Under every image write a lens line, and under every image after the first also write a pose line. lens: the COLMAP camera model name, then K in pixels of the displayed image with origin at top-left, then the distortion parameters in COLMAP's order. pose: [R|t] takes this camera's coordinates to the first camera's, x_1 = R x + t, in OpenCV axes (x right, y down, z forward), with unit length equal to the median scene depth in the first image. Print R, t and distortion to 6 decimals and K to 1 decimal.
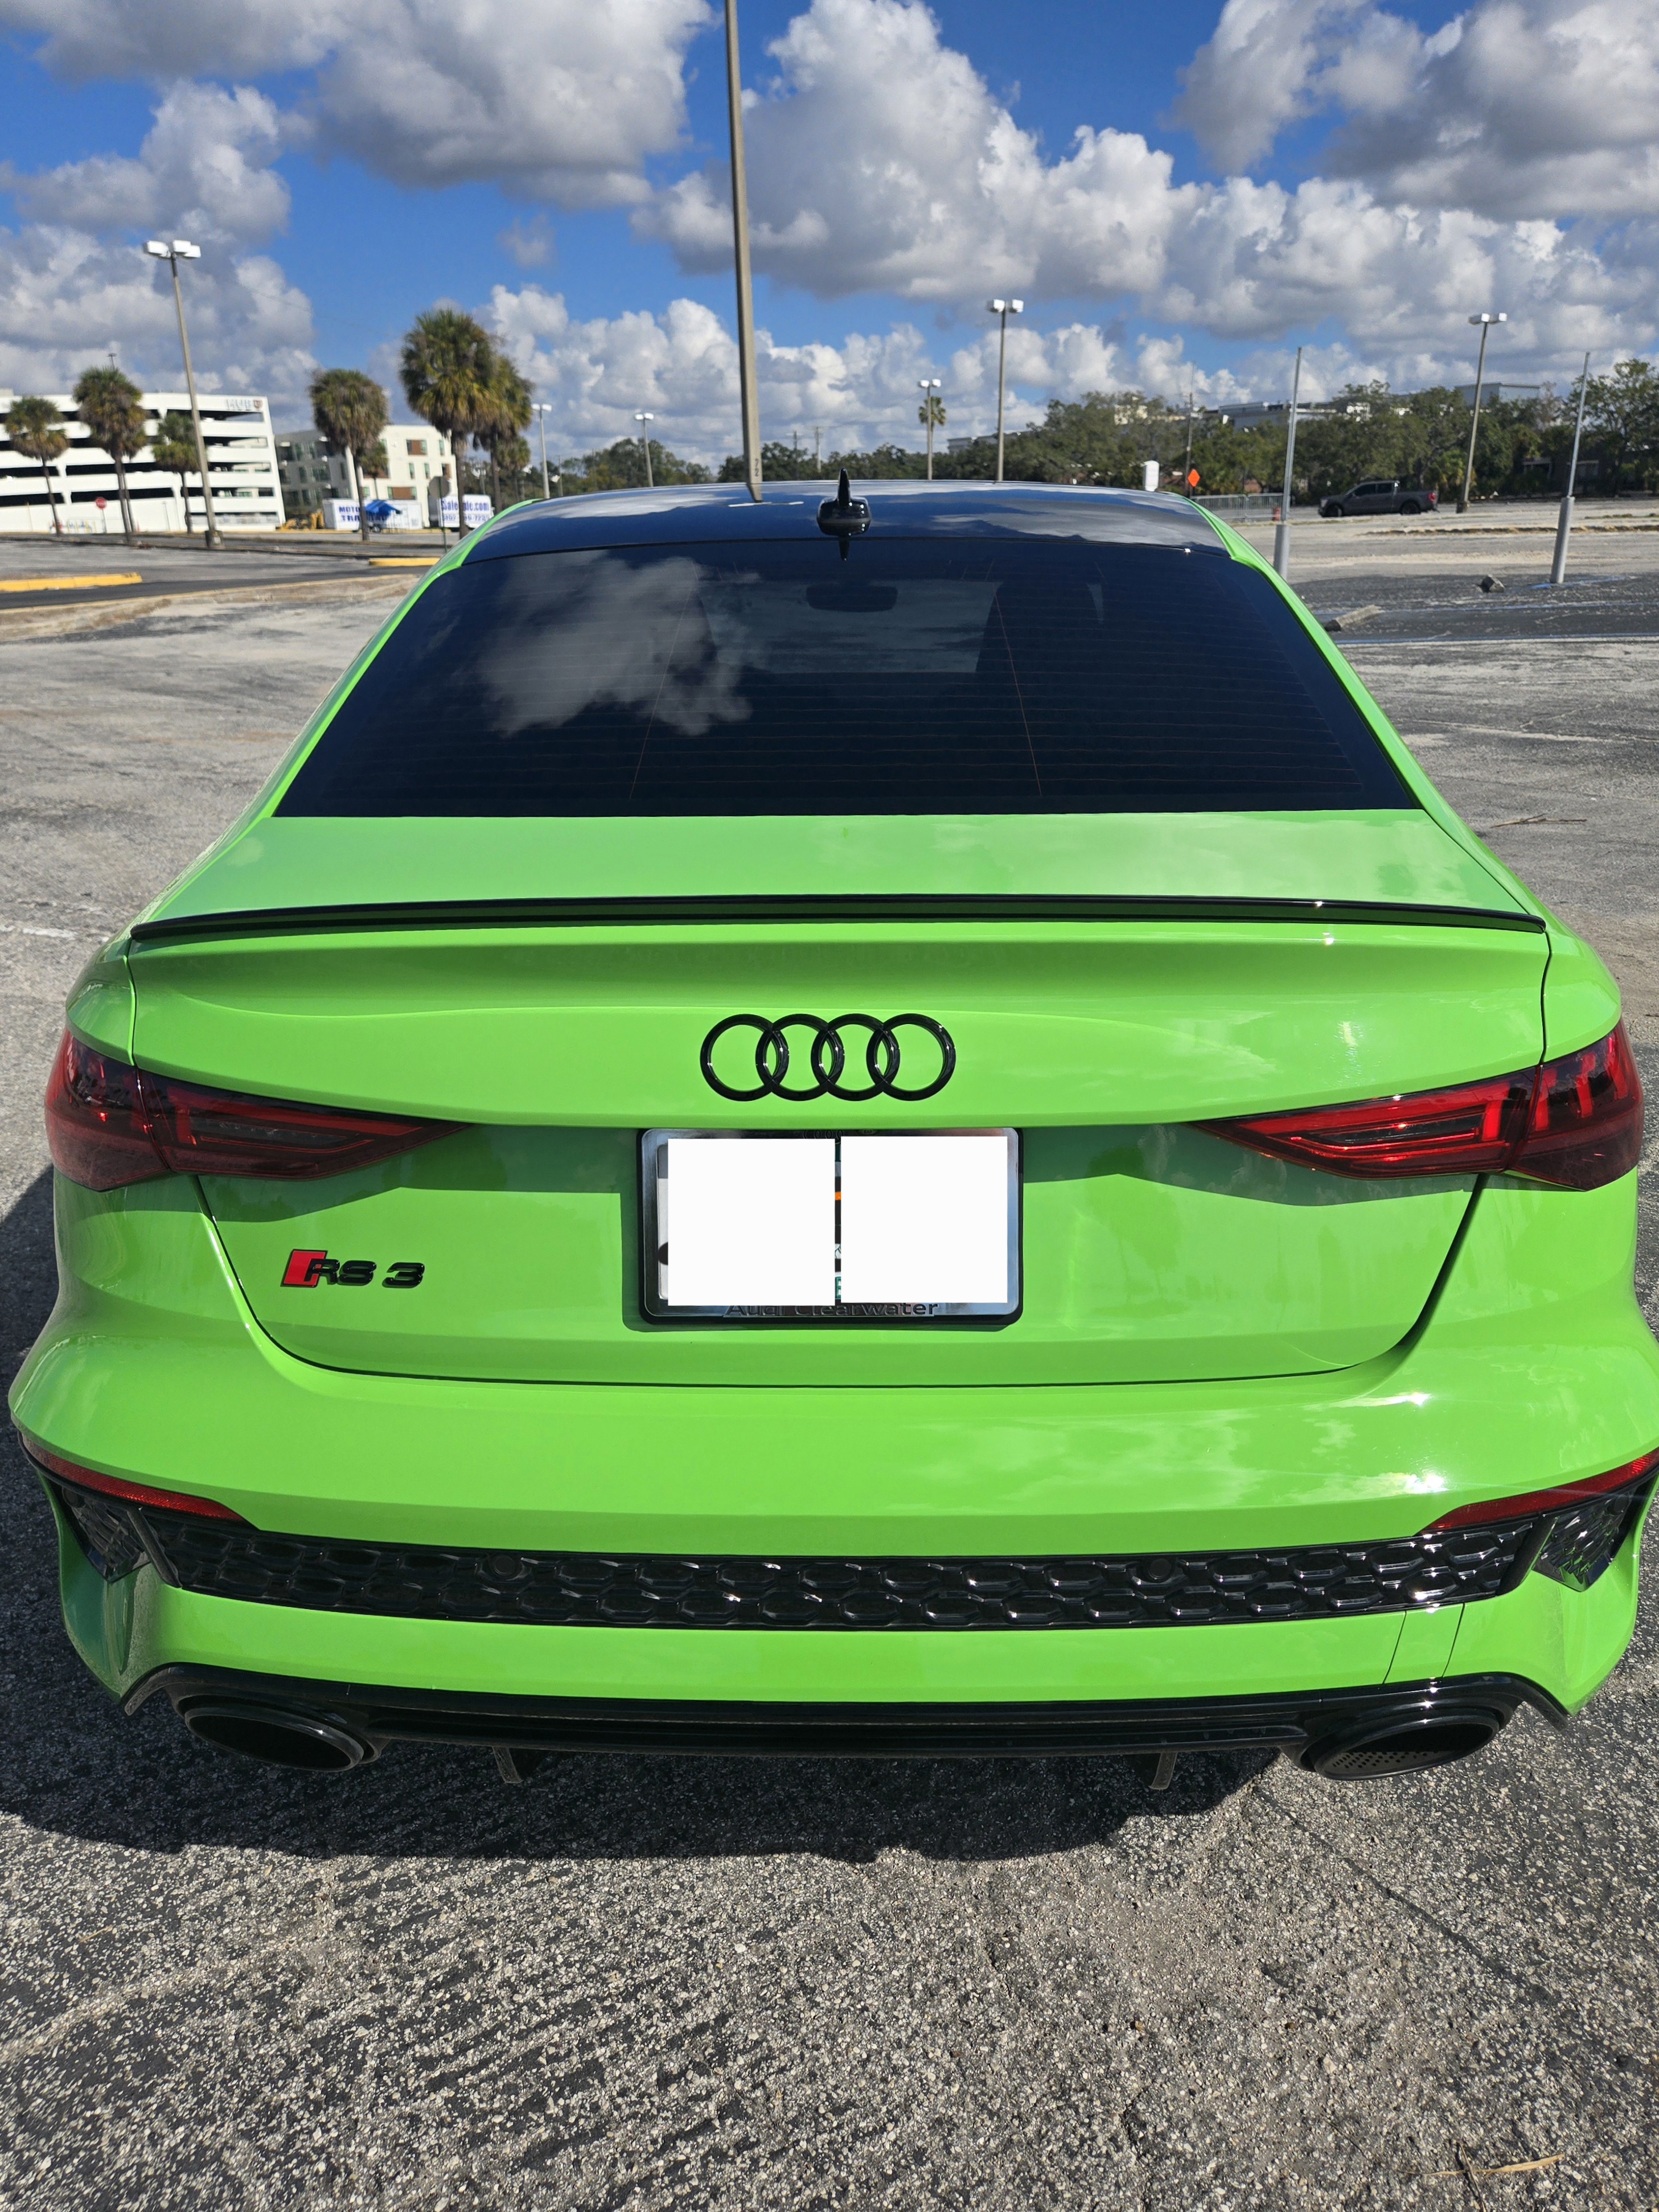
lens RADIAL K [[1665.8, 0, 829.5], [0, 1665.8, 1106.0], [0, 0, 1]] dist [0.122542, -0.140645]
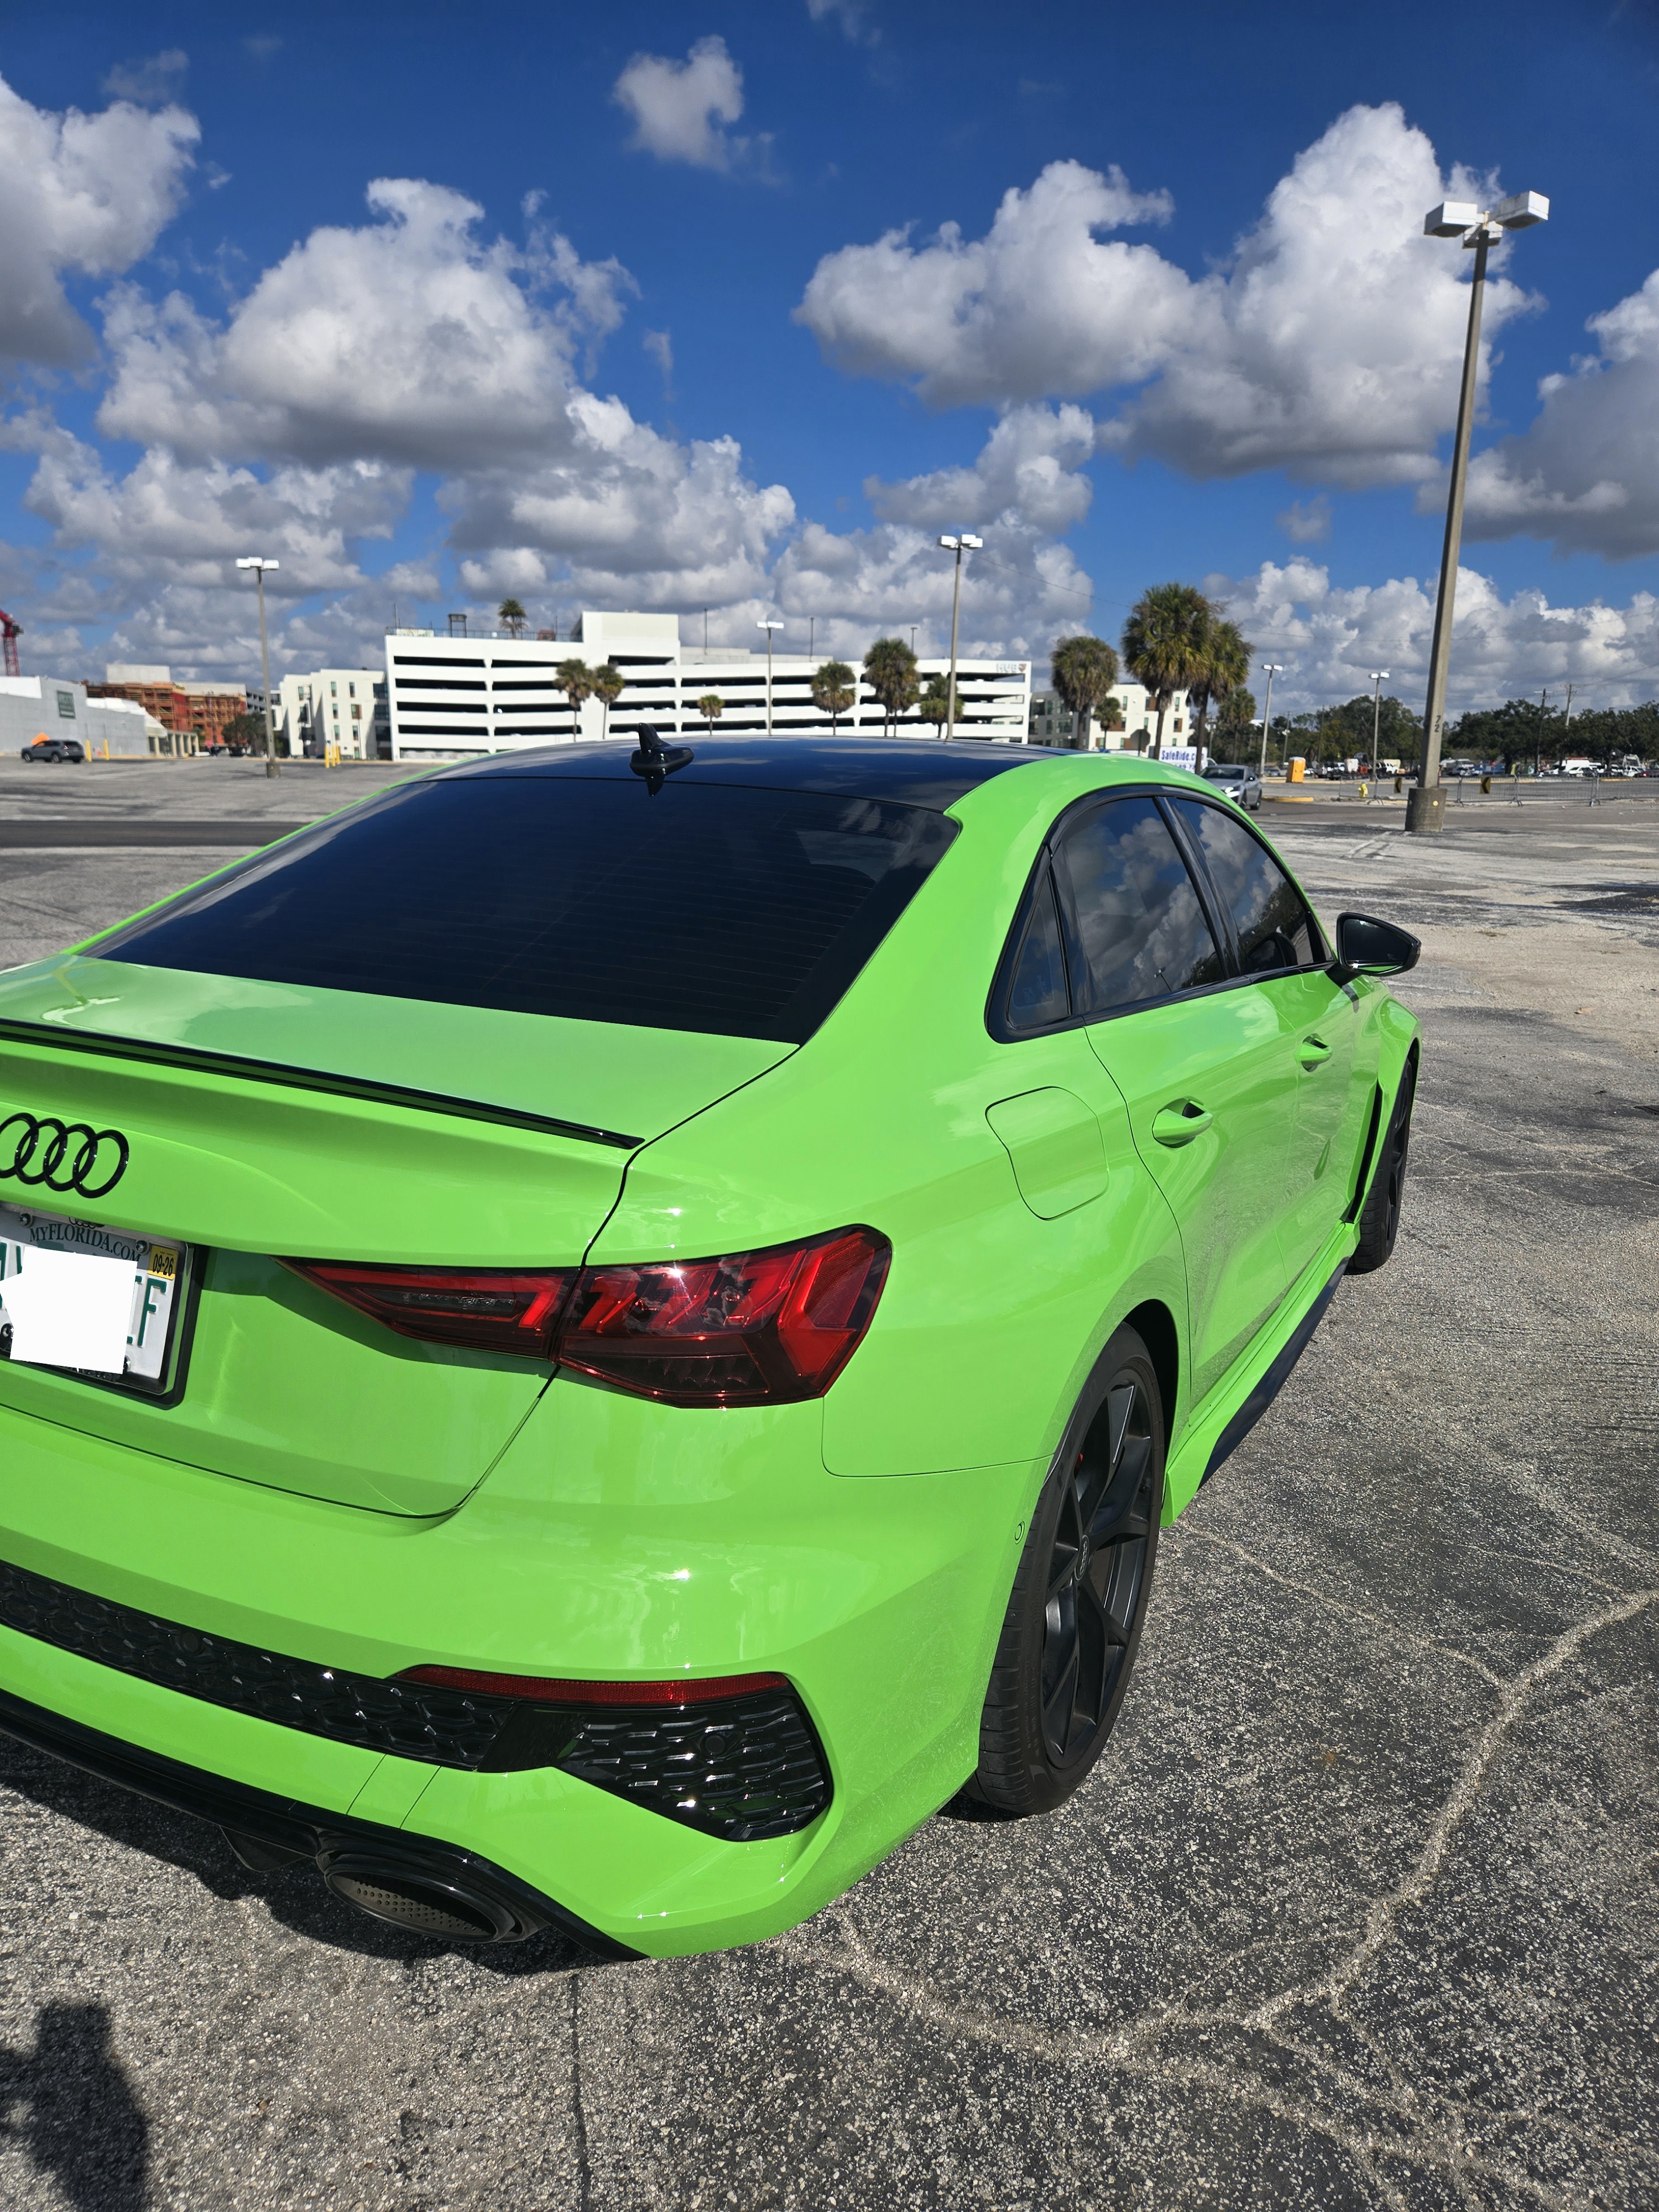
lens RADIAL K [[1657.4, 0, 829.5], [0, 1657.4, 1106.0], [0, 0, 1]] dist [0.045000, -0.038884]
pose [[0.872248, 0.128404, -0.471908, 0.116305], [-0.189848, 0.978148, -0.084755, -0.007287], [0.450713, 0.163518, 0.877565, 0.016317]]
